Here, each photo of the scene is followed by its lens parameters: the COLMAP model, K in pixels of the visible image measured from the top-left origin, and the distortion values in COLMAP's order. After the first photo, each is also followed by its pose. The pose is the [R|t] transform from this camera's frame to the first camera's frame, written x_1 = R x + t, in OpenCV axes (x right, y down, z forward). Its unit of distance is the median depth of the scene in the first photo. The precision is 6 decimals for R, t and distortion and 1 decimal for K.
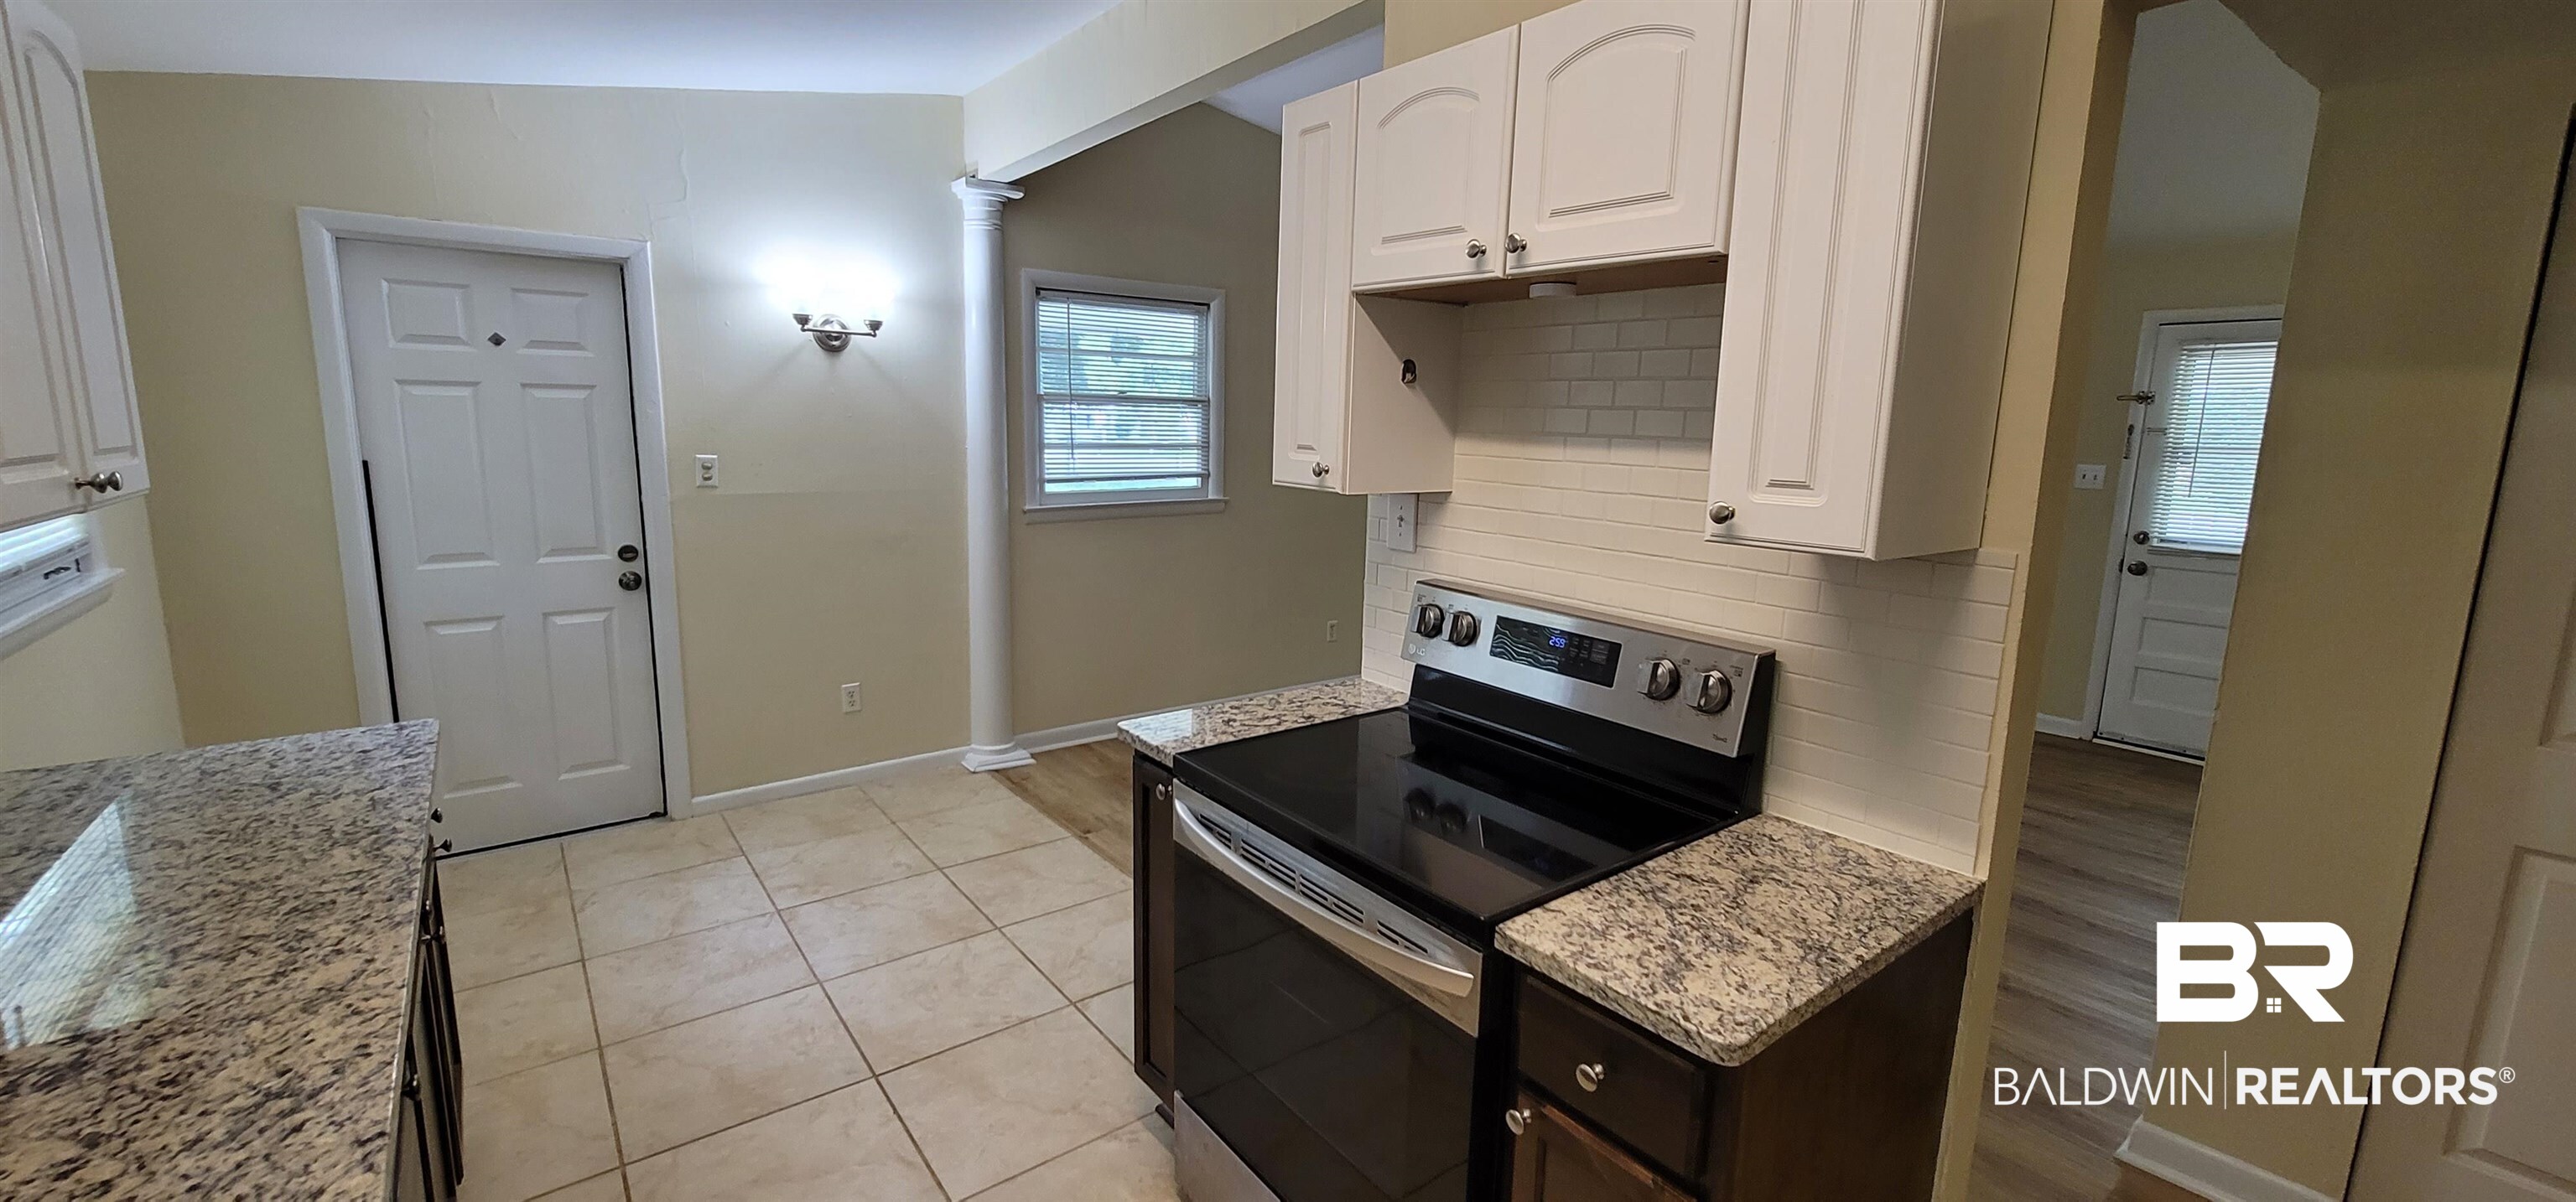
lens RADIAL K [[1048.8, 0, 1283.8], [0, 1048.8, 587.7], [0, 0, 1]] dist [-0.001314, -0.000184]
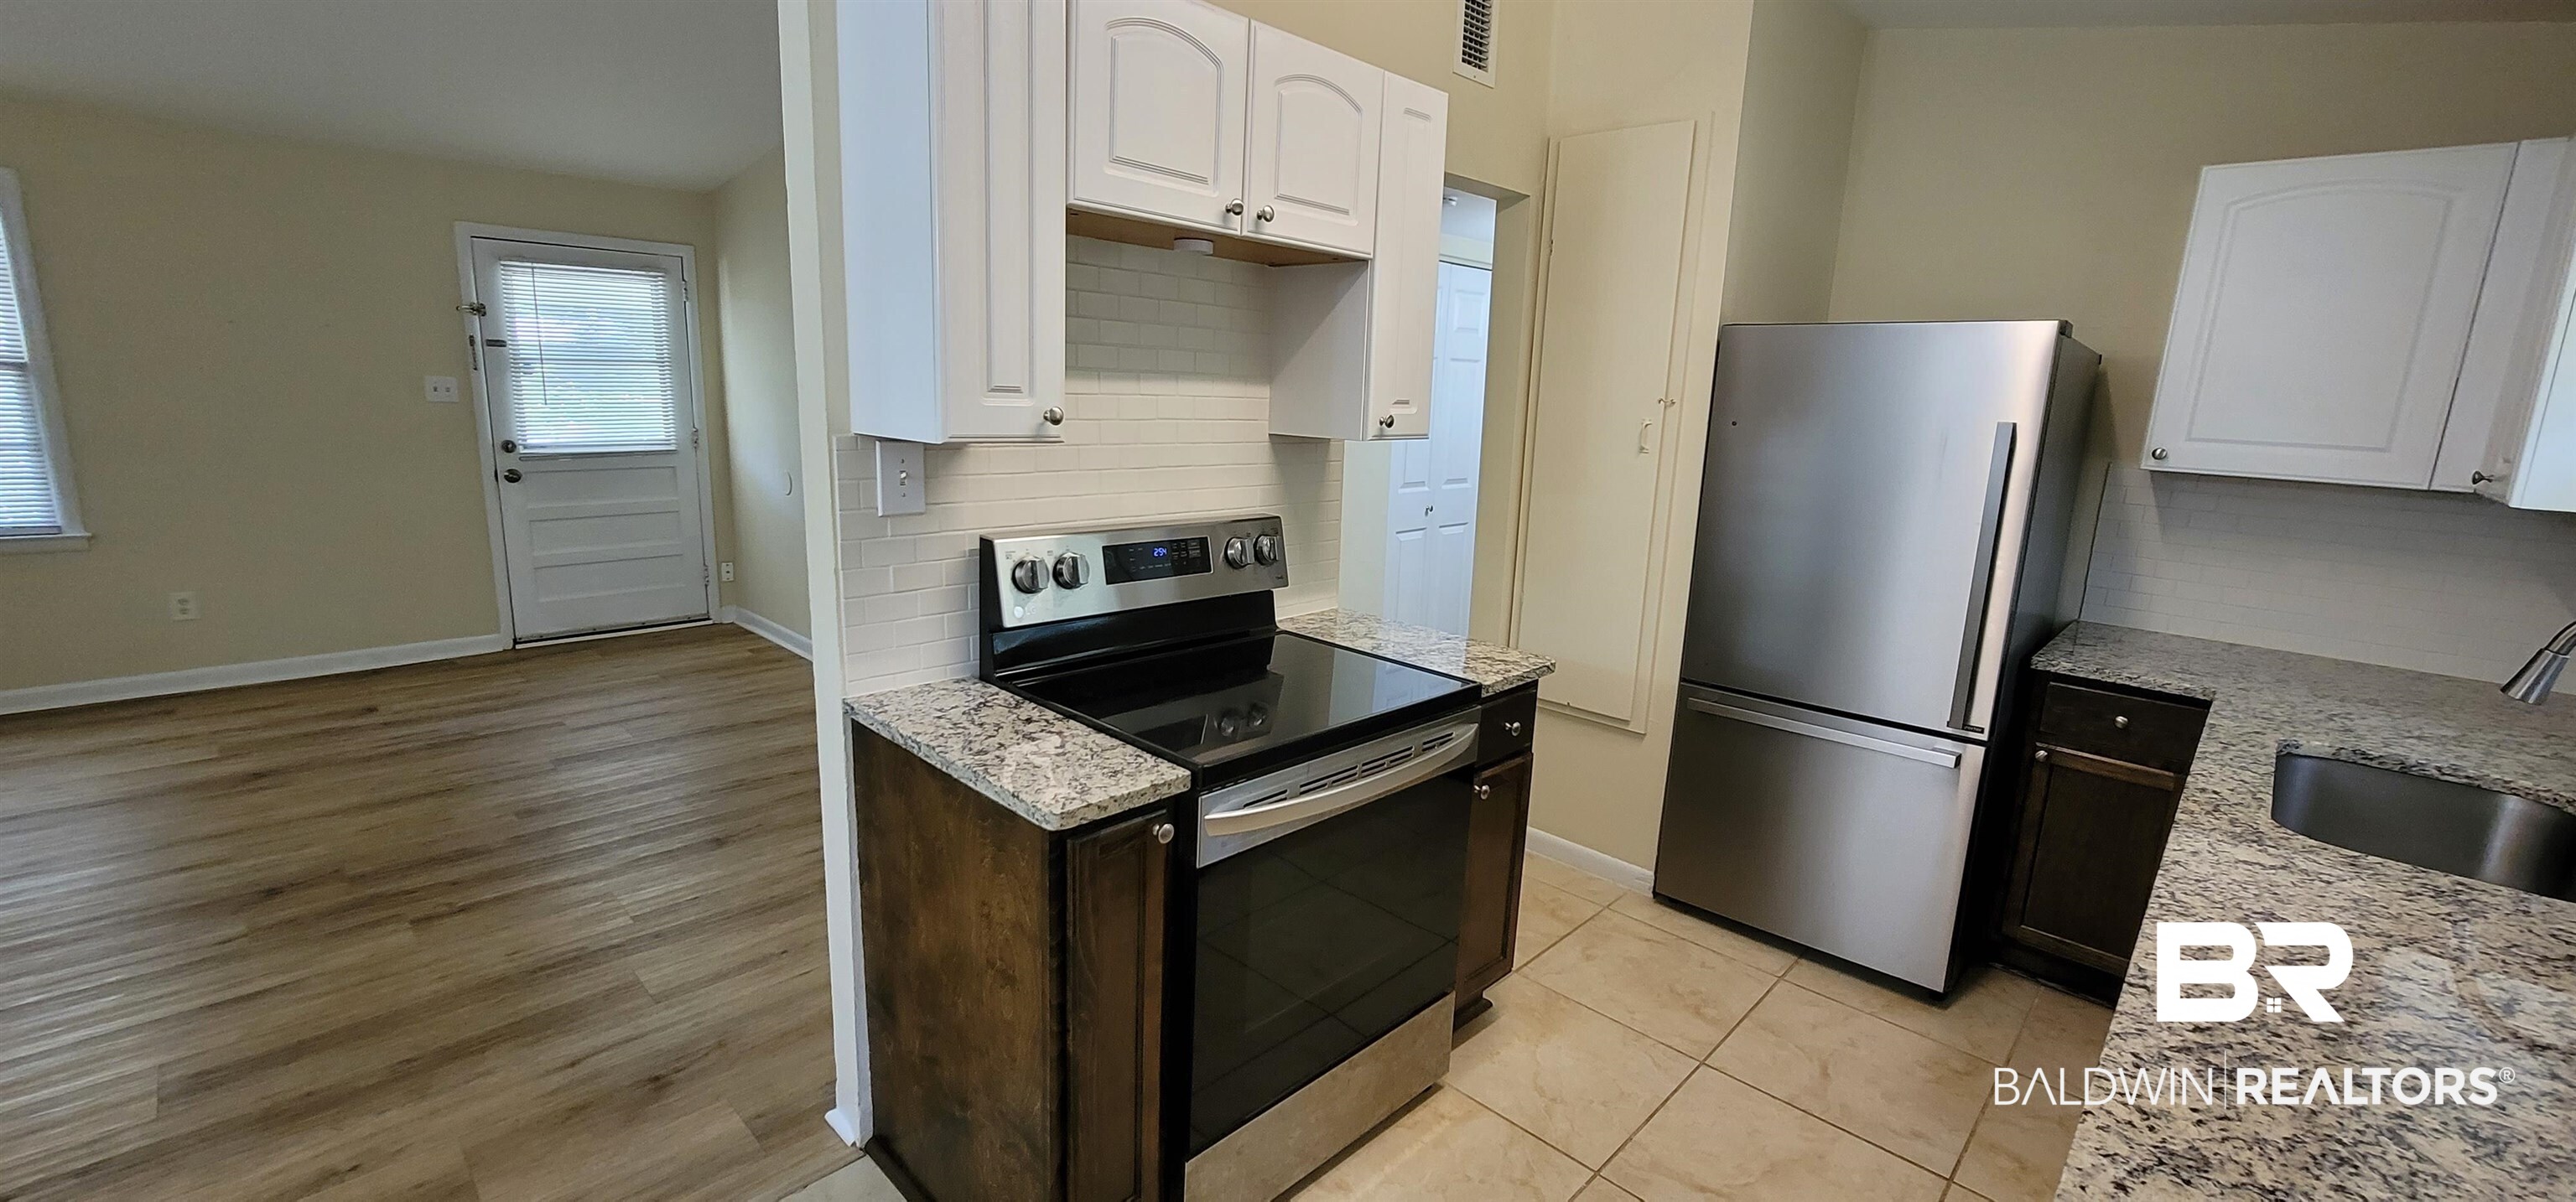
lens RADIAL K [[1048.8, 0, 1283.7], [0, 1048.8, 599.4], [0, 0, 1]] dist [-0.001314, -0.000184]
pose [[-0.154450, -0.225543, 0.961913, -0.775004], [0.120404, 0.962042, 0.244906, -0.144762], [-0.980637, 0.153644, -0.121431, 0.889561]]
